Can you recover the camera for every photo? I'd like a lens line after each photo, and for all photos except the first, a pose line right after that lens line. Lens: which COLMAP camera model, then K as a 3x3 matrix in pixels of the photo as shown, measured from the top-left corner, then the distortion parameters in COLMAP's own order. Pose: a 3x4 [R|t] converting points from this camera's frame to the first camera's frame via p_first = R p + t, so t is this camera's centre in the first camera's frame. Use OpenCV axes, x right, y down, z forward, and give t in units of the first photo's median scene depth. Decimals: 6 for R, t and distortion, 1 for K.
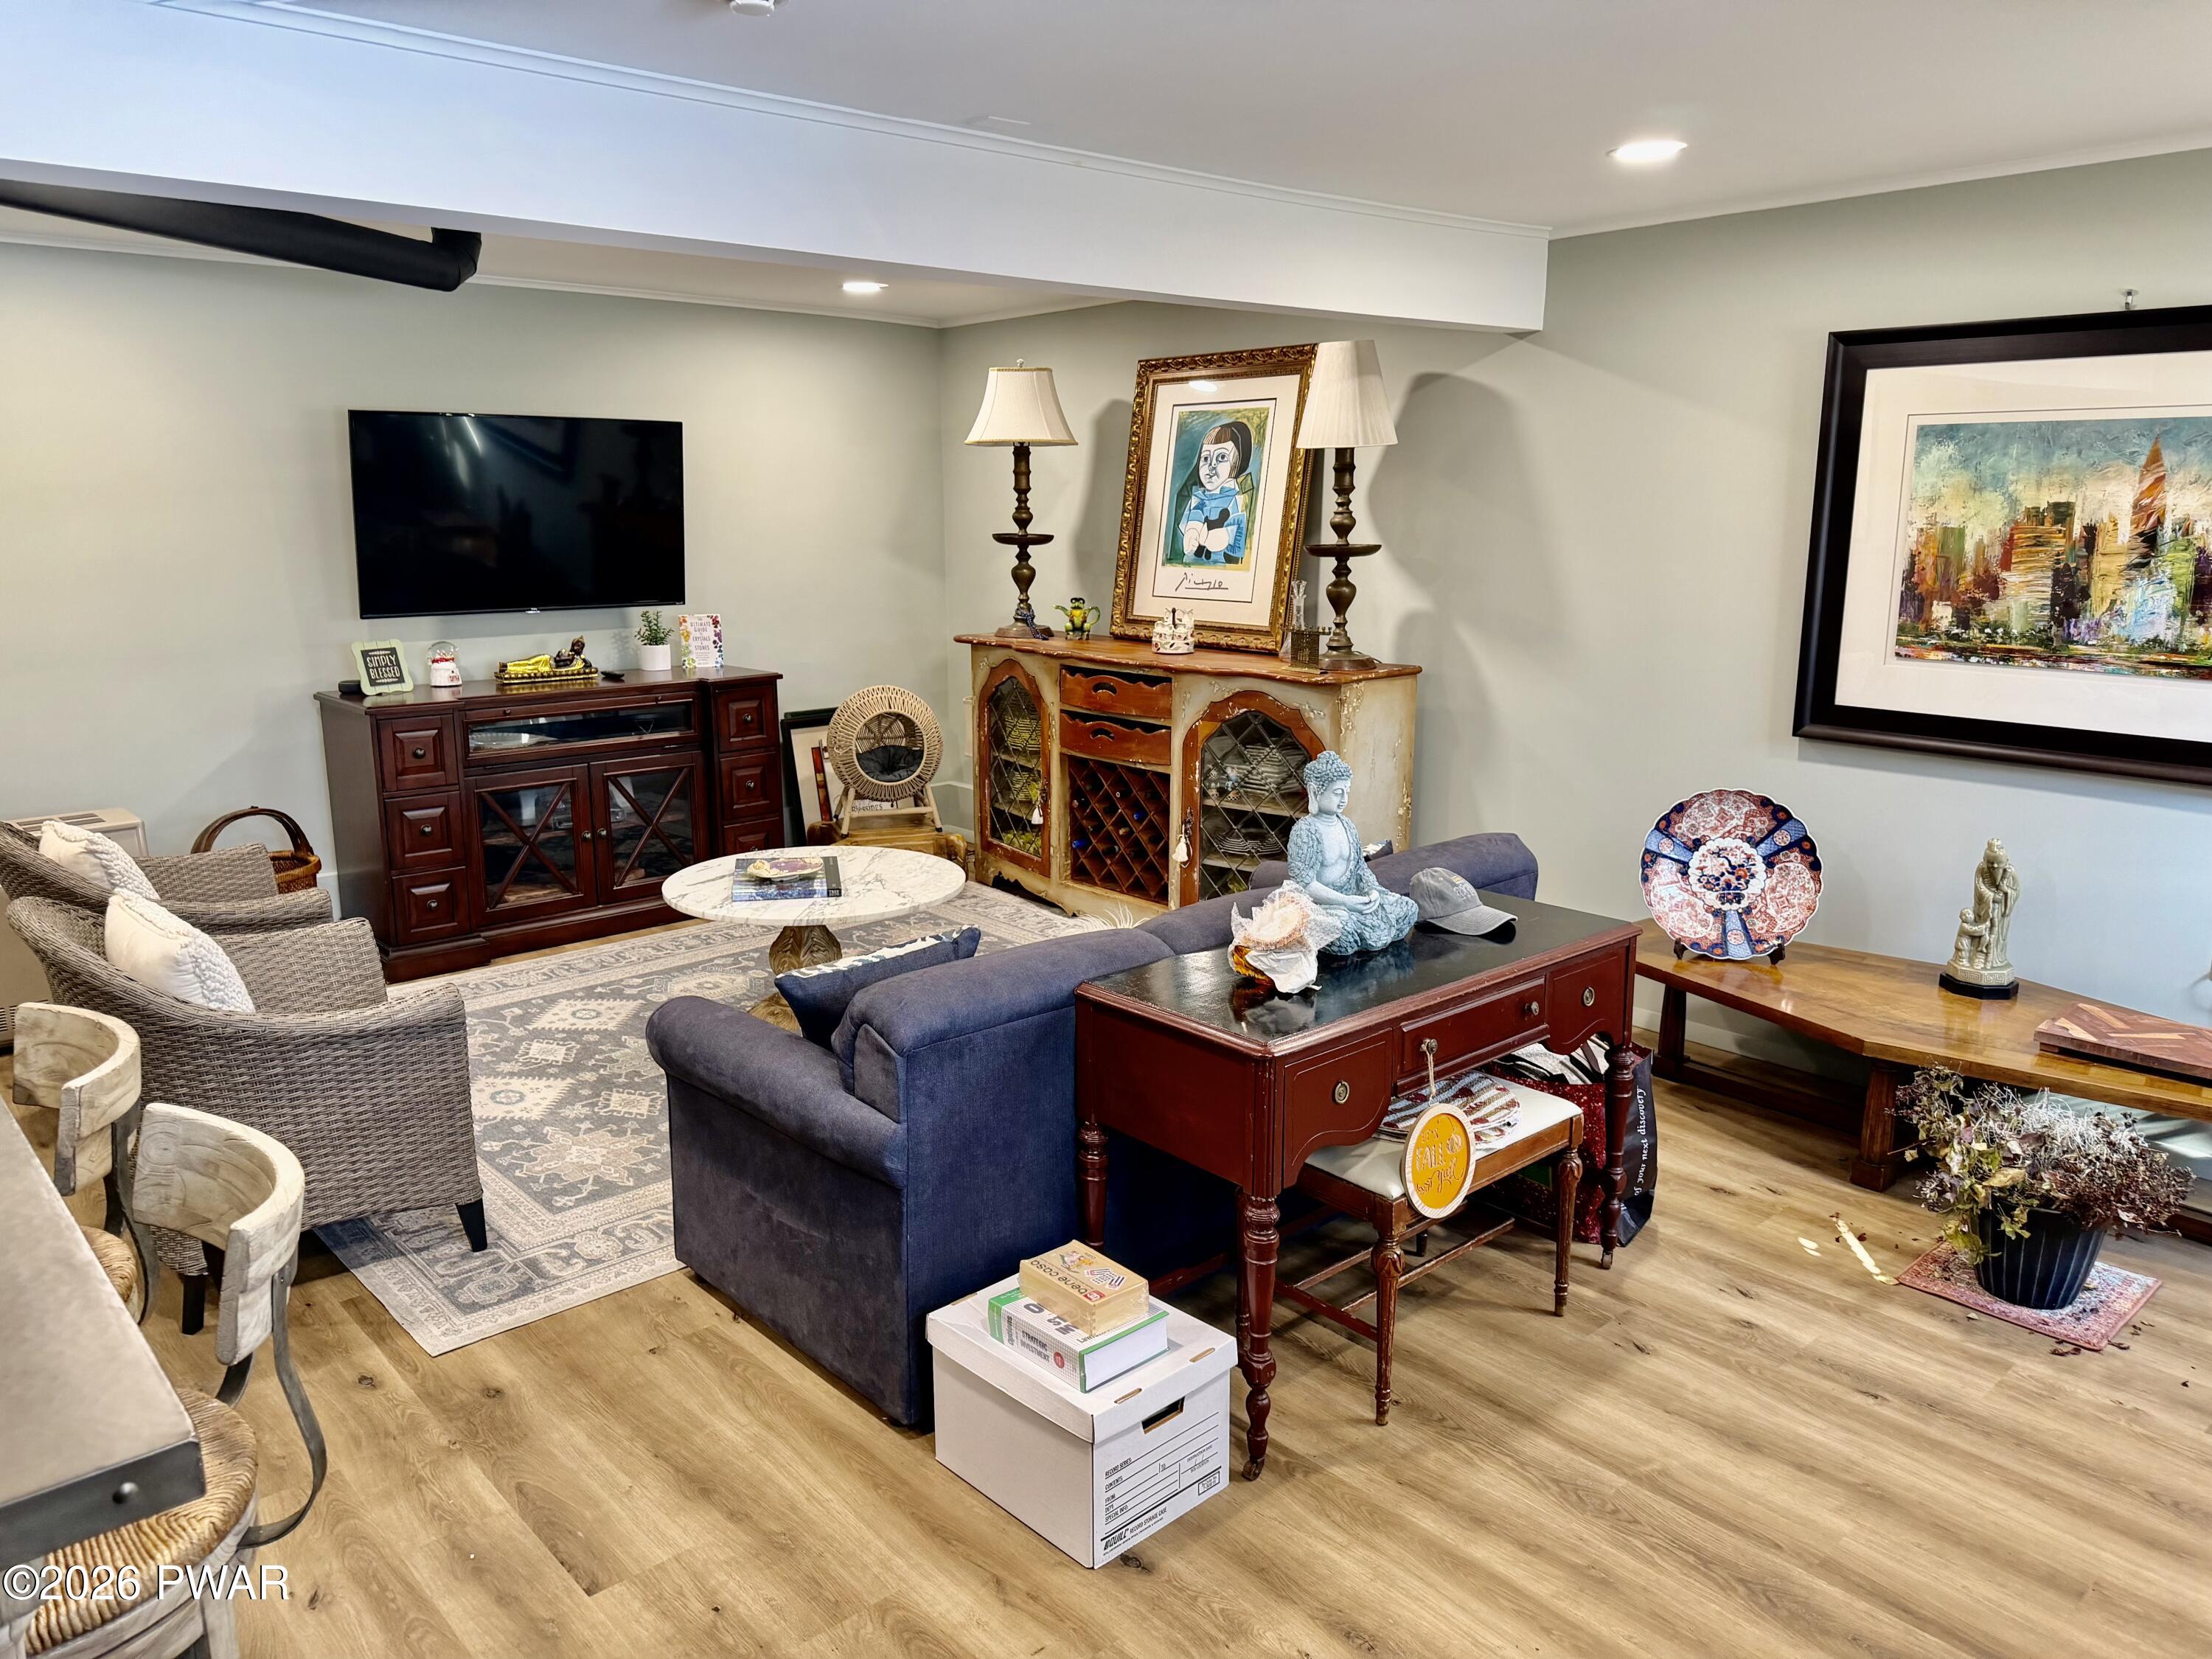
lens RADIAL K [[1550.9, 0, 1112.0], [0, 1550.9, 834.4], [0, 0, 1]] dist [0.067919, -0.075017]
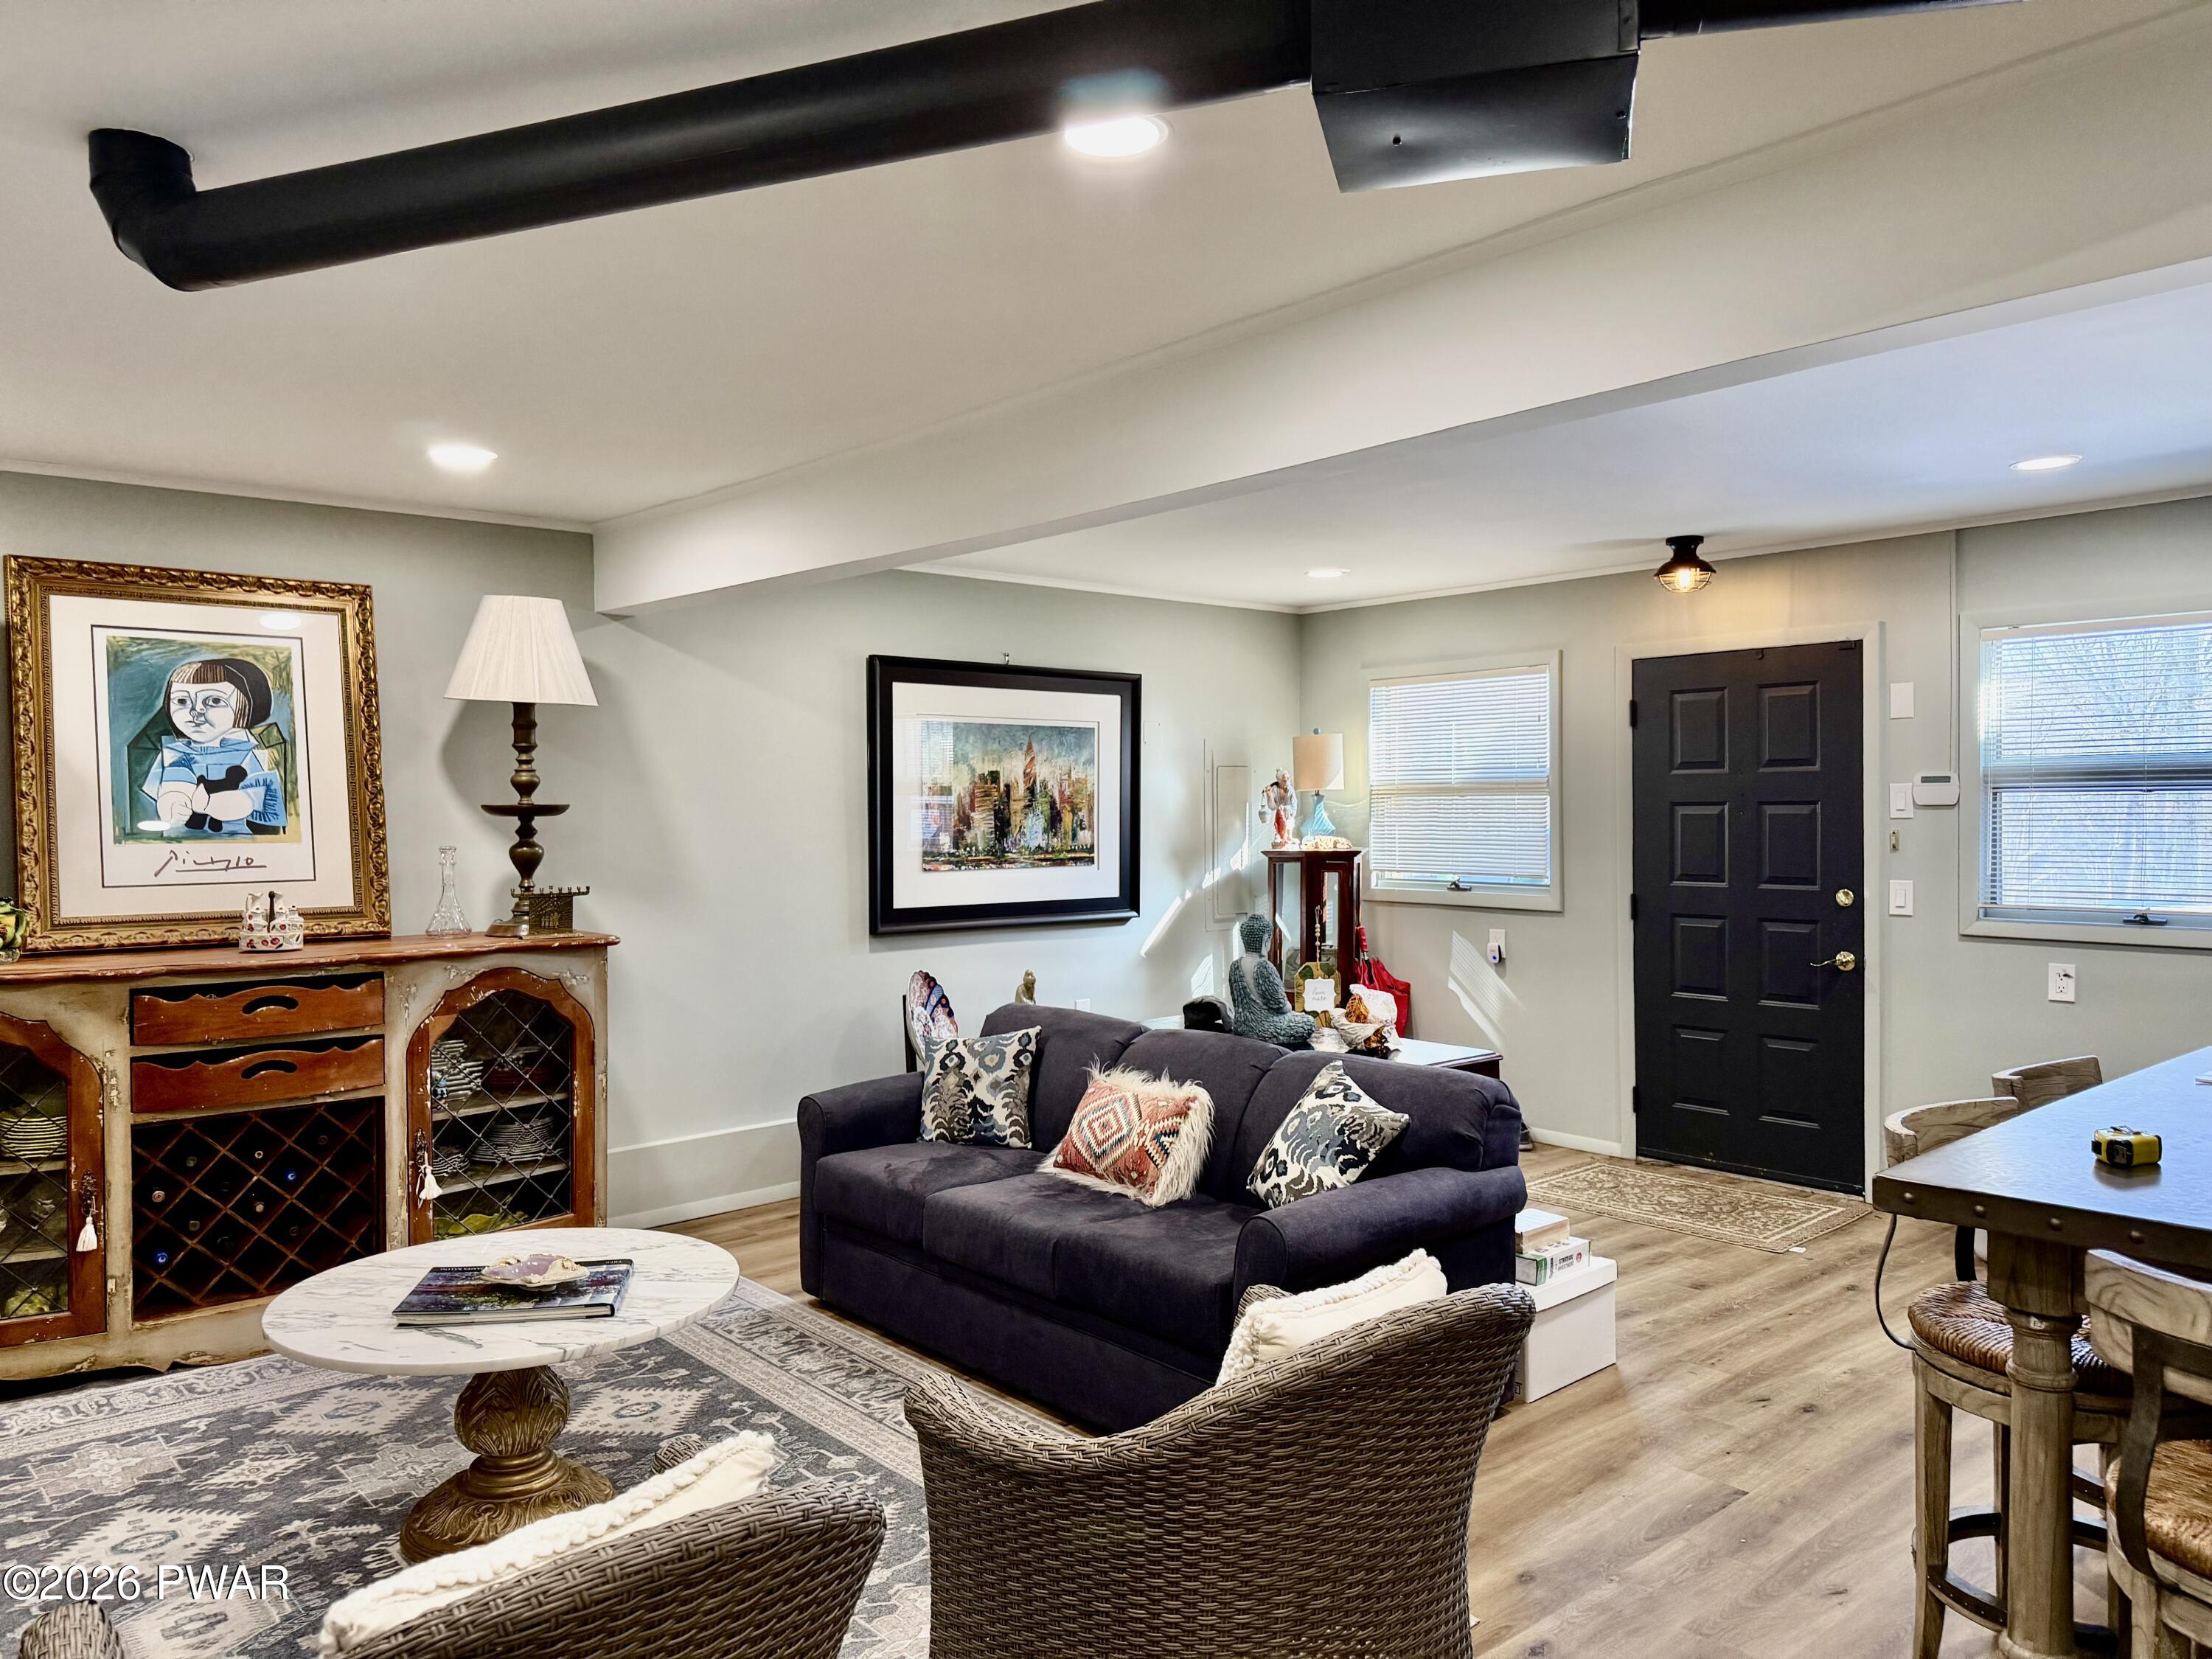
lens RADIAL K [[1550.9, 0, 1118.4], [0, 1550.9, 827.1], [0, 0, 1]] dist [0.067919, -0.075017]
pose [[0.006775, -0.014046, 0.999878, -0.790253], [0.217002, 0.976094, 0.012241, -0.106269], [-0.976148, 0.216892, 0.009661, 0.642845]]
